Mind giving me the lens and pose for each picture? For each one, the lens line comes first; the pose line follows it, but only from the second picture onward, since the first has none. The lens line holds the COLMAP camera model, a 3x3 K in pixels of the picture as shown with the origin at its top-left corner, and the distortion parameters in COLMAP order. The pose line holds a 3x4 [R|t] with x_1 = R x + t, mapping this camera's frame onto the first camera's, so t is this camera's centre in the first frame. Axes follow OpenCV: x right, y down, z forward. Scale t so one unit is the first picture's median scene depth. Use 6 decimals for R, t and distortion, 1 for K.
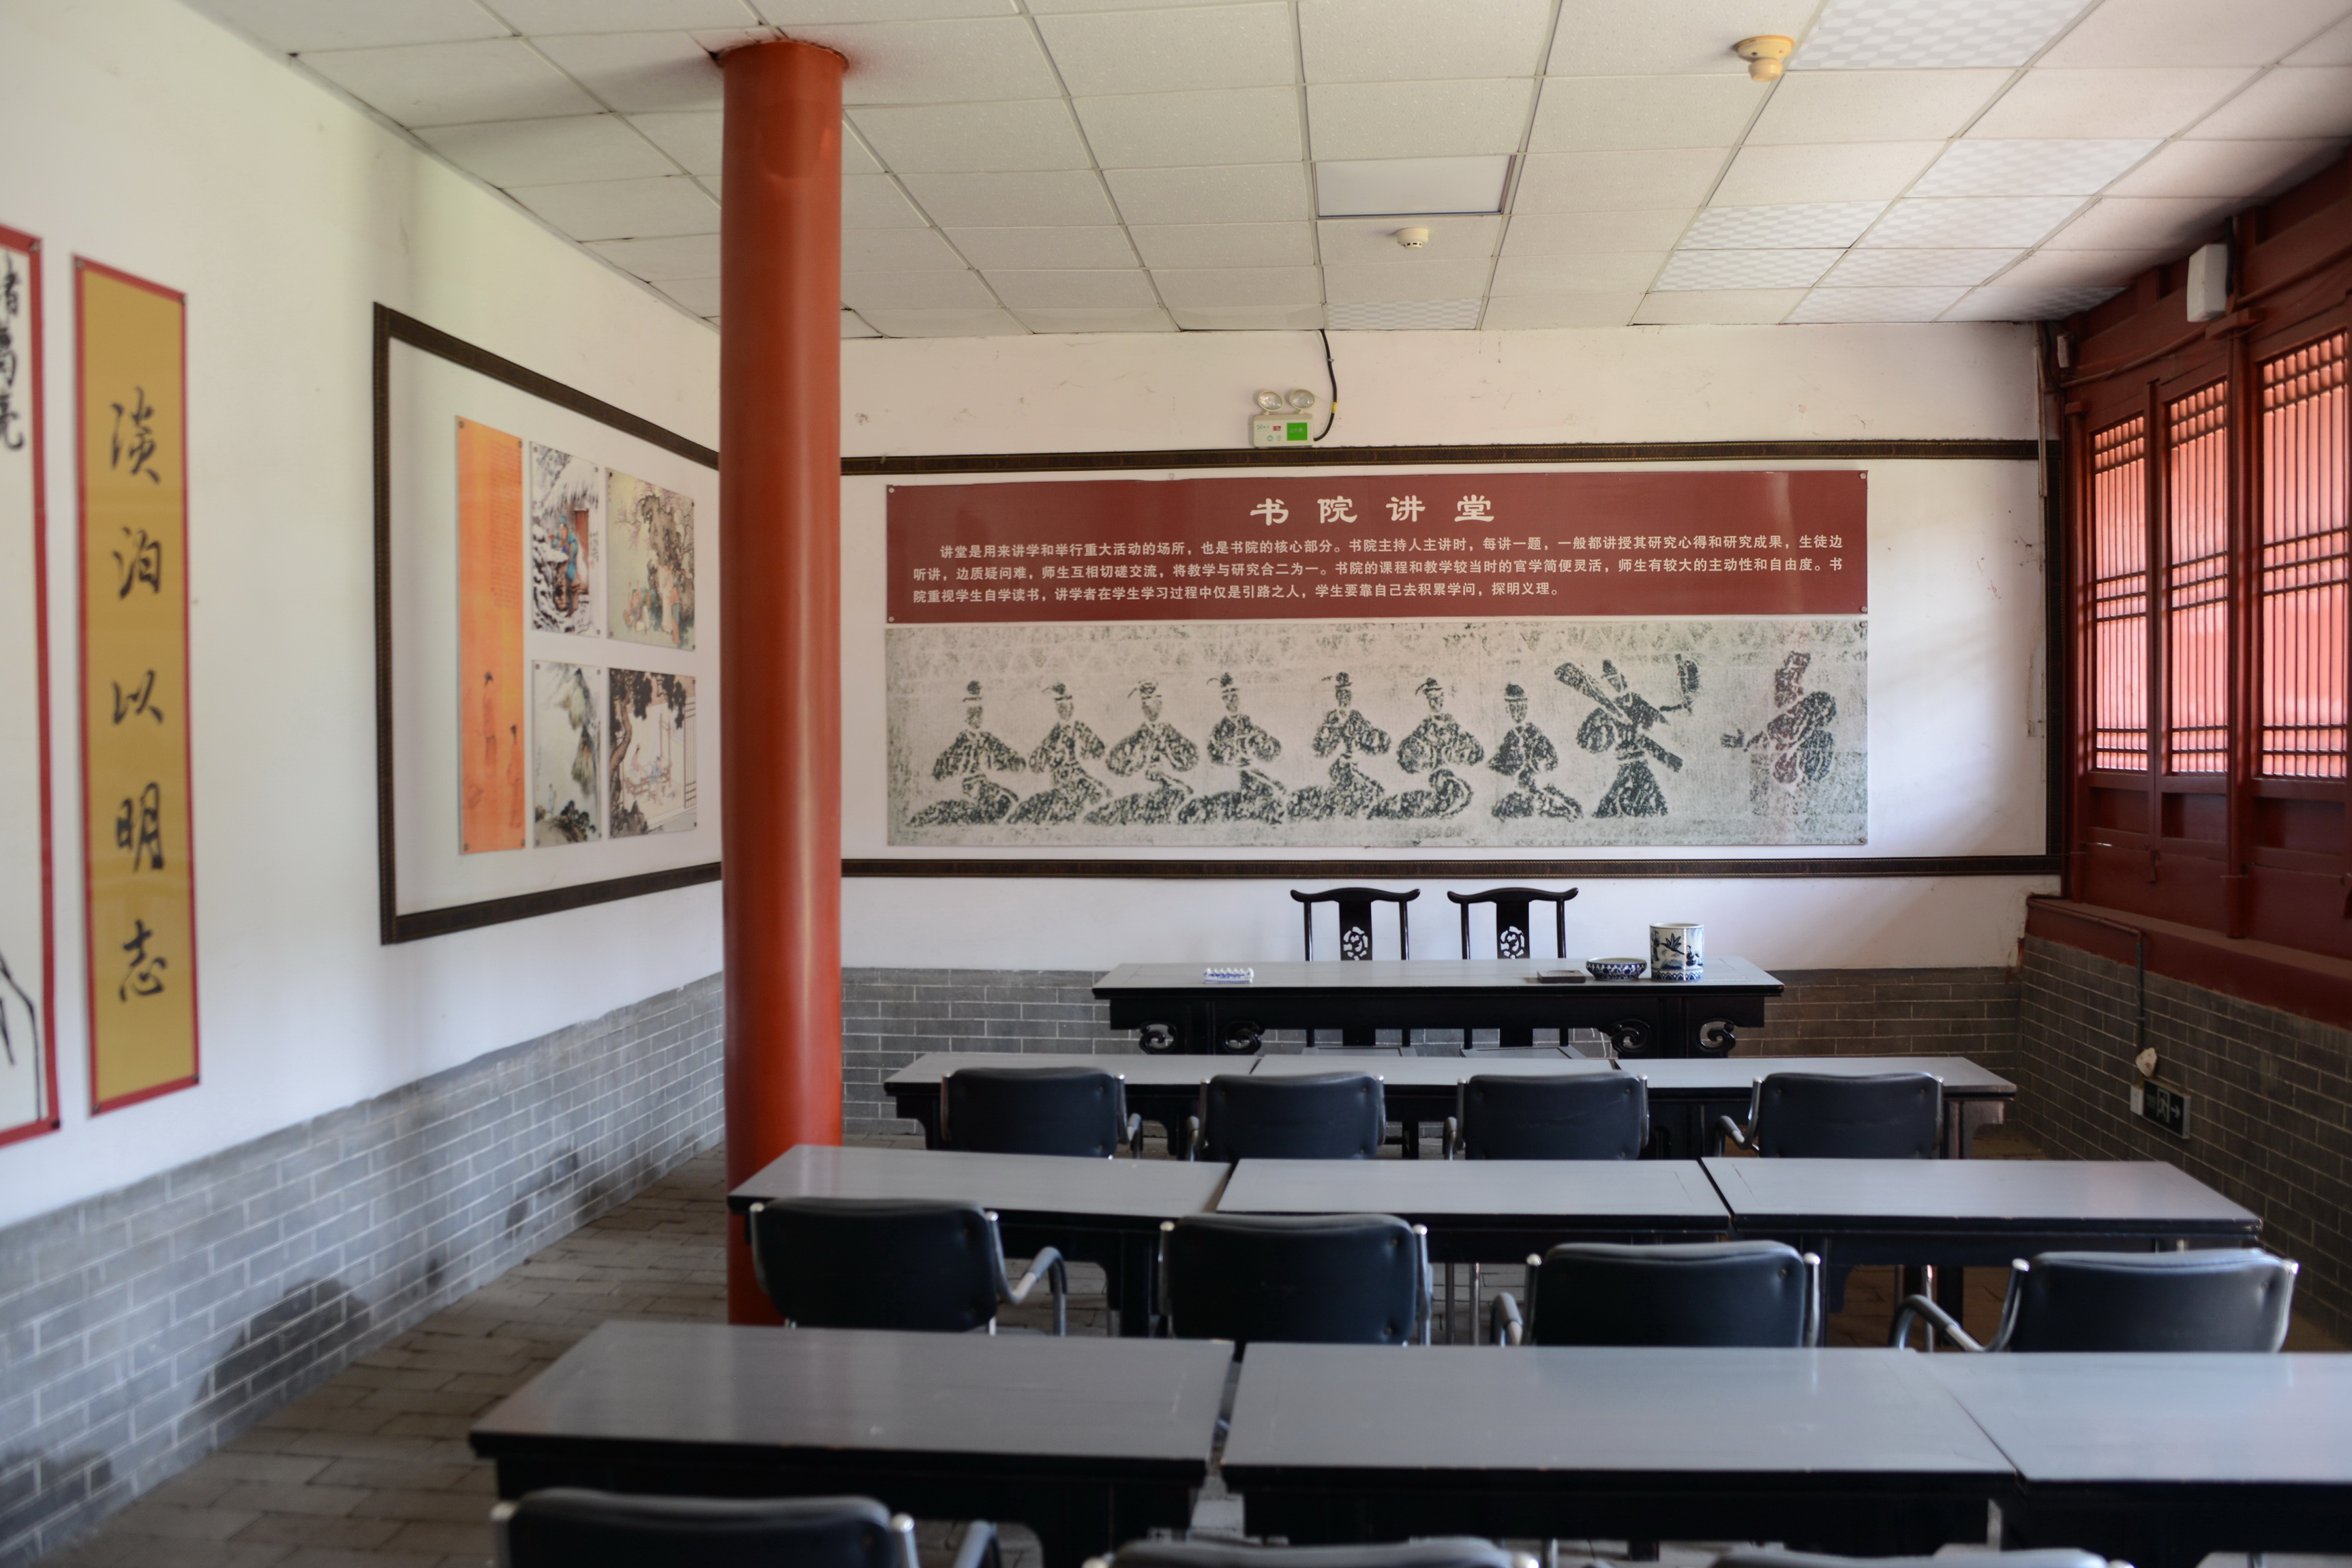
lens RADIAL K [[1986.2, 0, 1176.0], [0, 1986.2, 784.0], [0, 0, 1]] dist [-0.120802, 0.075540]
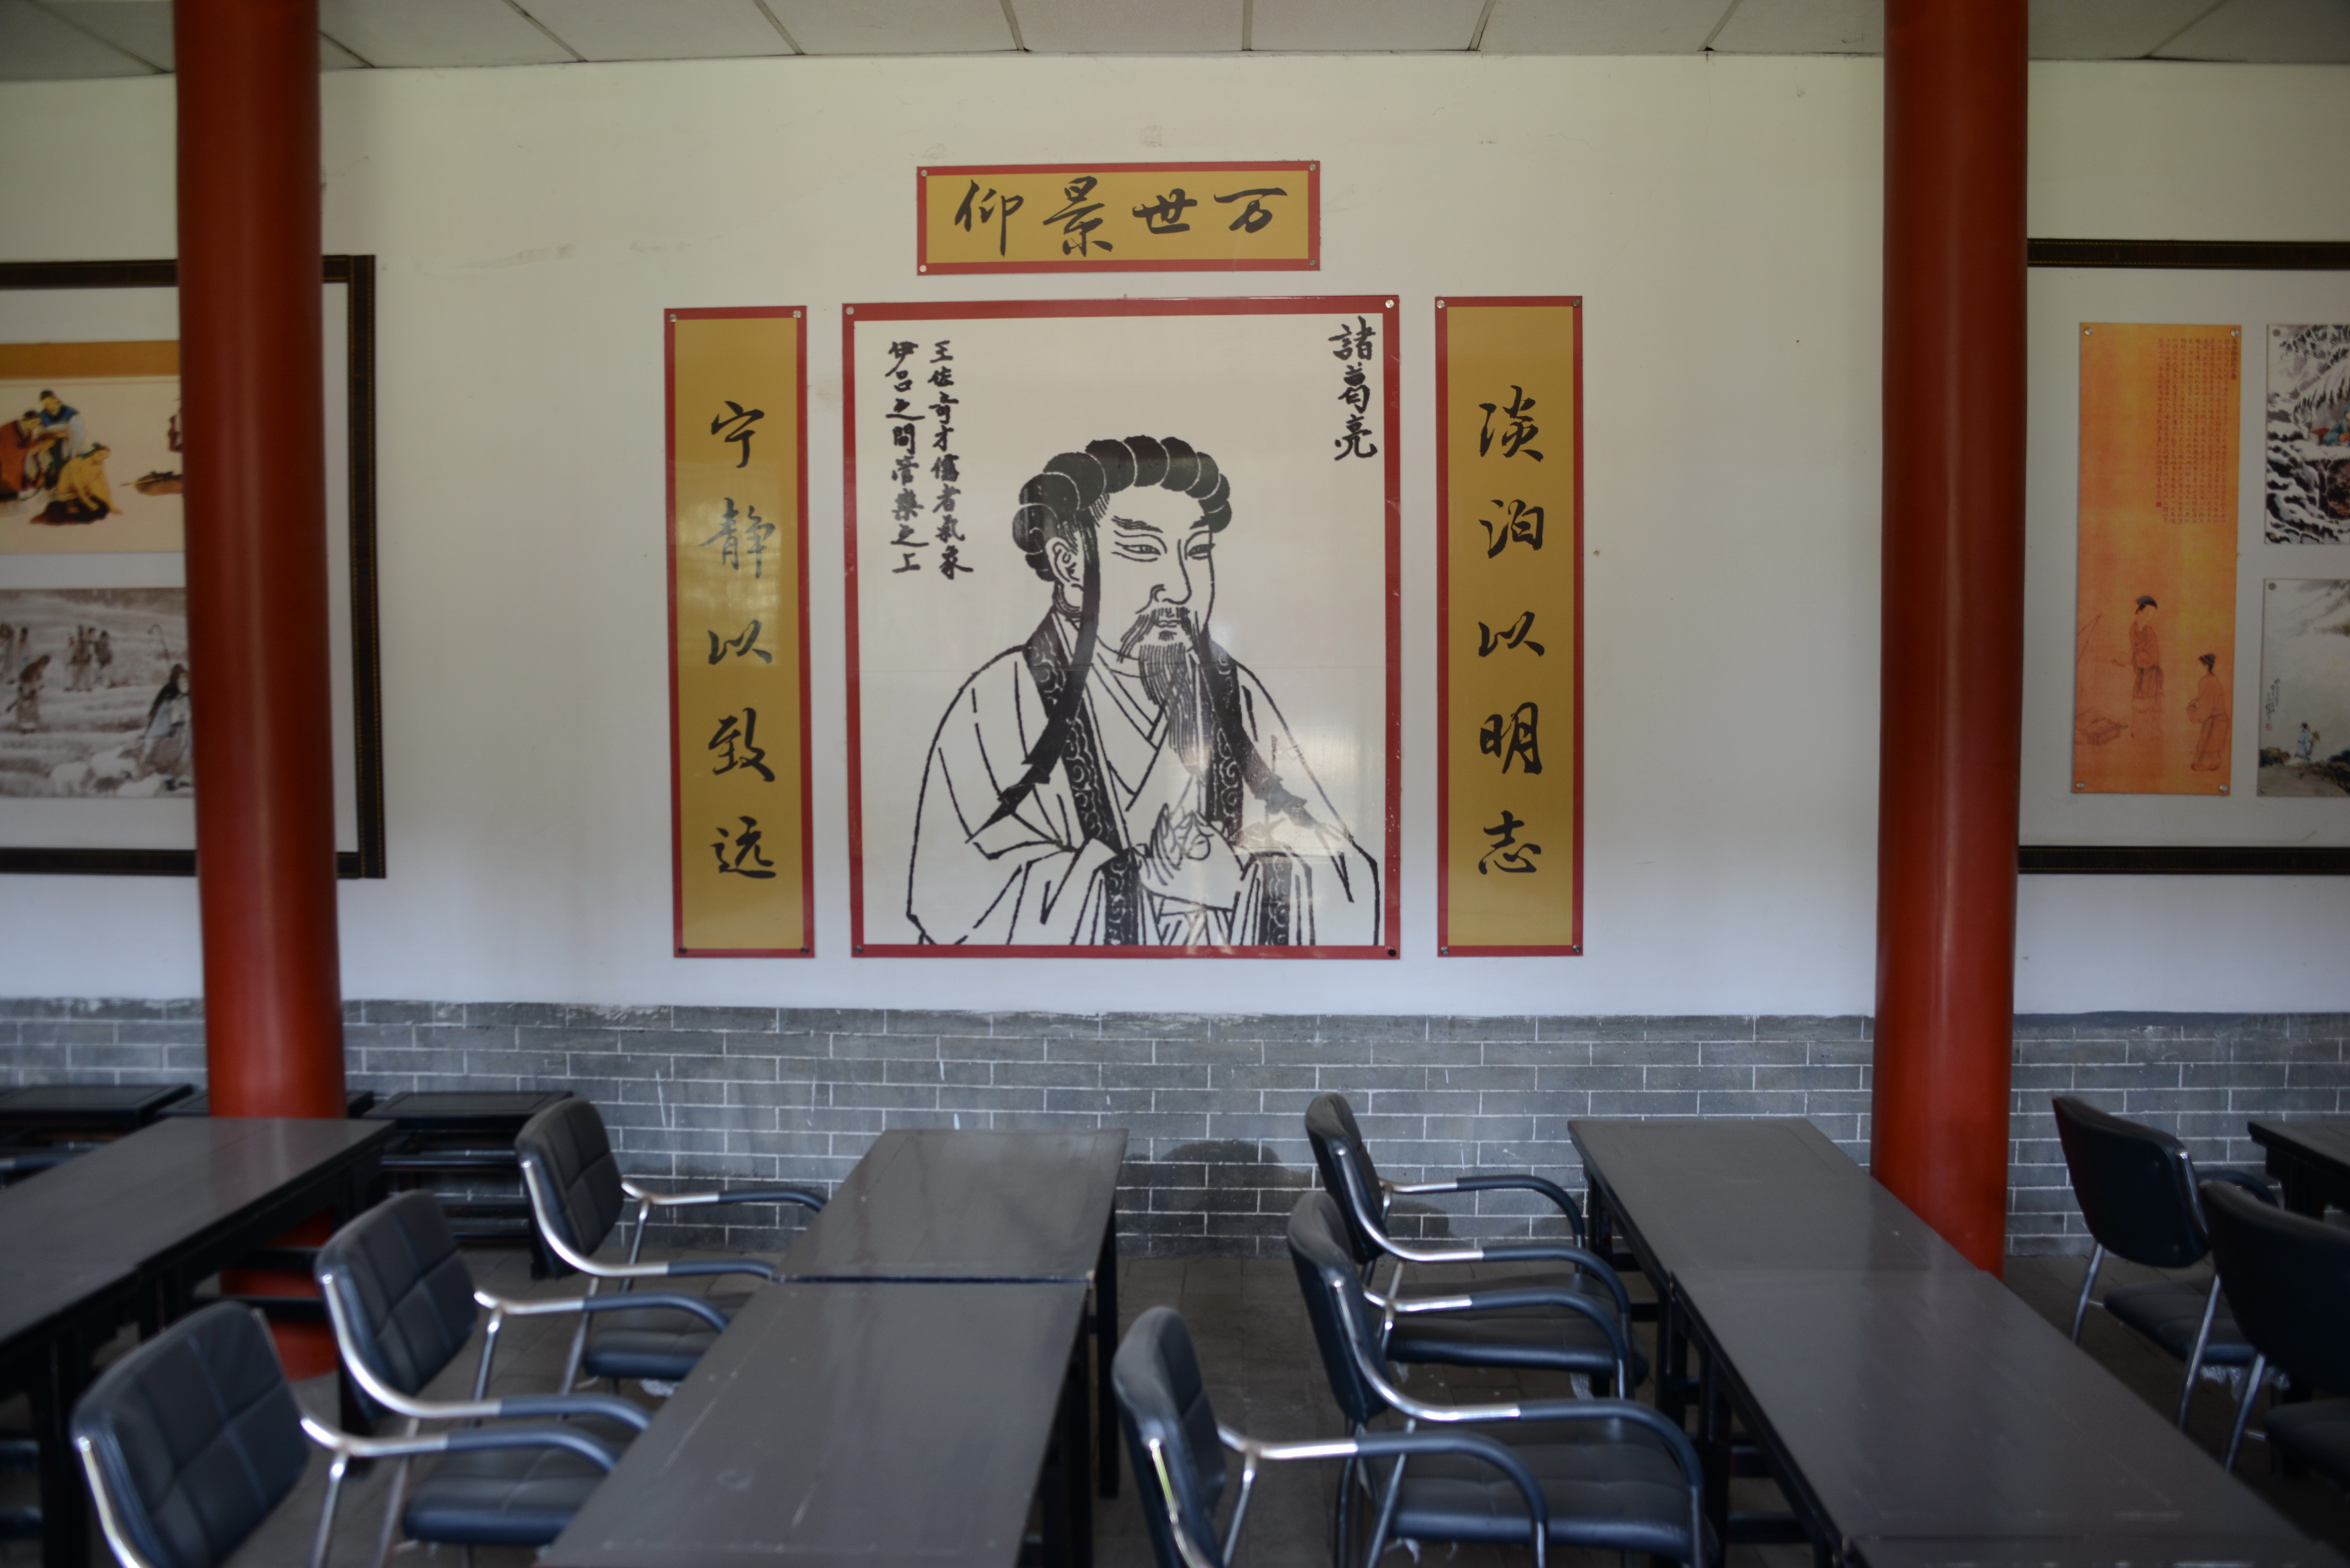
lens RADIAL K [[1984.2, 0, 1175.0], [0, 1984.2, 784.0], [0, 0, 1]] dist [-0.120802, 0.075540]
pose [[0.064143, 0.061061, -0.996071, 0.731538], [-0.021684, 0.997976, 0.059782, -0.019851], [0.997705, 0.017764, 0.065338, 0.697451]]
